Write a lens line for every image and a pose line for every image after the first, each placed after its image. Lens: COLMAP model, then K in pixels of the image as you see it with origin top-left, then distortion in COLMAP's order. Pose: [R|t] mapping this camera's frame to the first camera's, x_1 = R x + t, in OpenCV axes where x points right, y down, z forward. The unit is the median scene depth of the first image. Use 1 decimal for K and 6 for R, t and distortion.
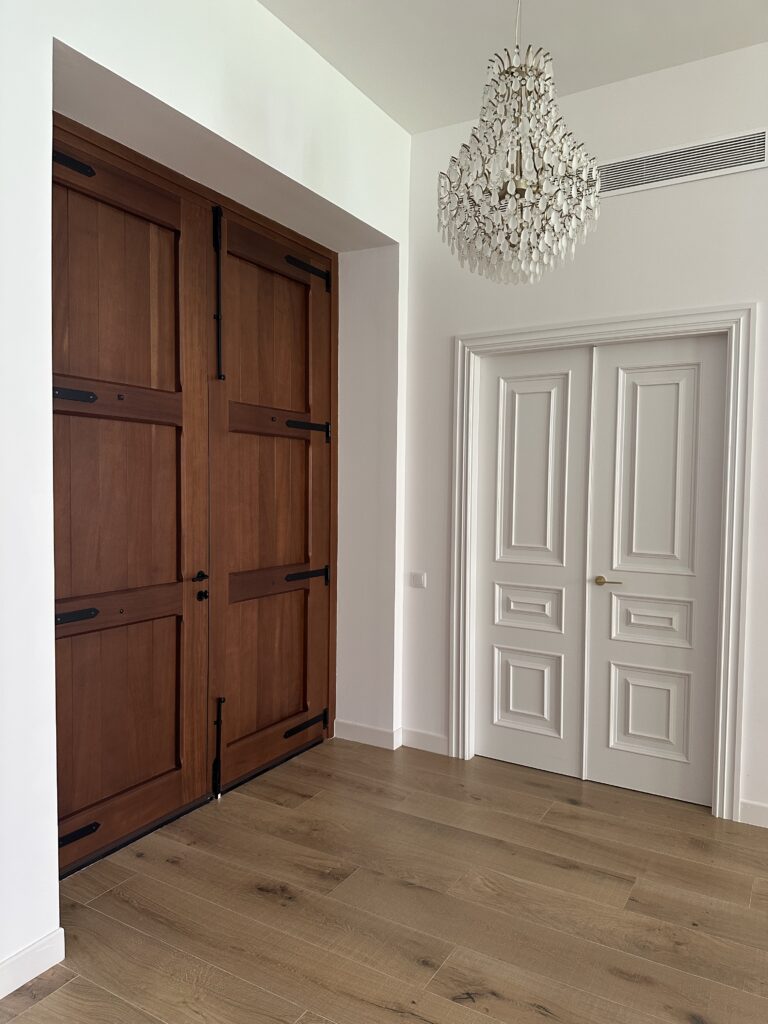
lens RADIAL K [[715.4, 0, 384.0], [0, 715.4, 512.0], [0, 0, 1]] dist [0.131944, -0.184283]
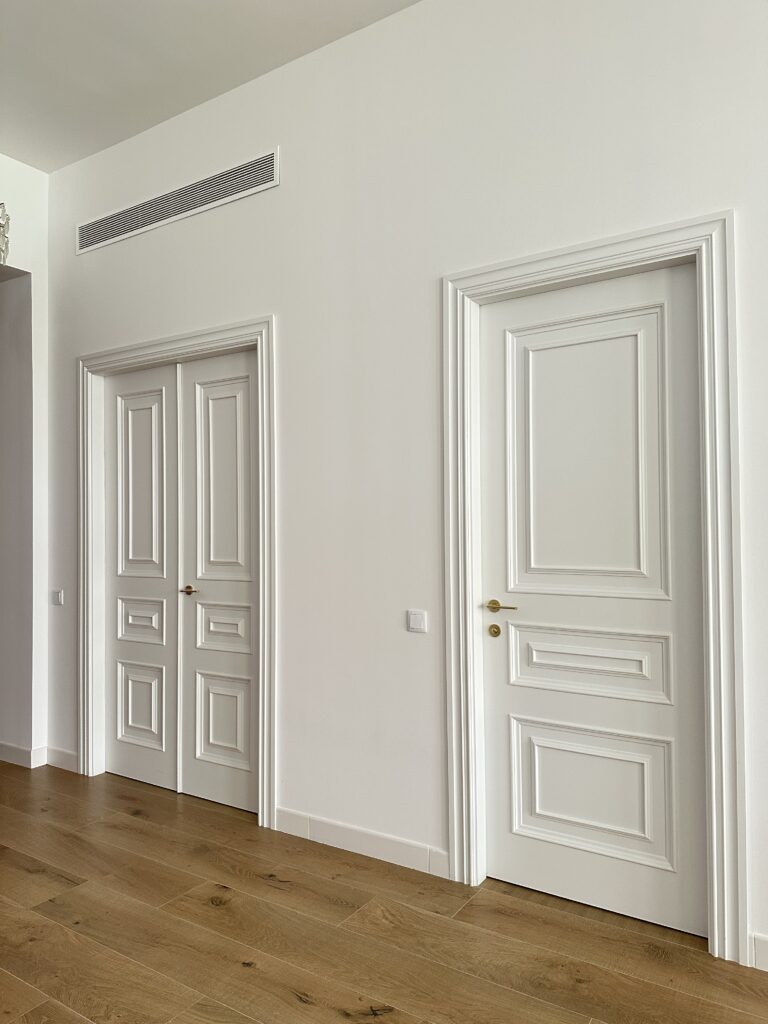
lens RADIAL K [[729.4, 0, 387.4], [0, 729.4, 510.1], [0, 0, 1]] dist [0.071891, -0.050365]
pose [[0.997827, -0.017978, -0.063381, 0.637733], [0.013597, 0.997532, -0.068889, 0.056882], [0.064463, 0.067877, 0.995609, -0.011235]]
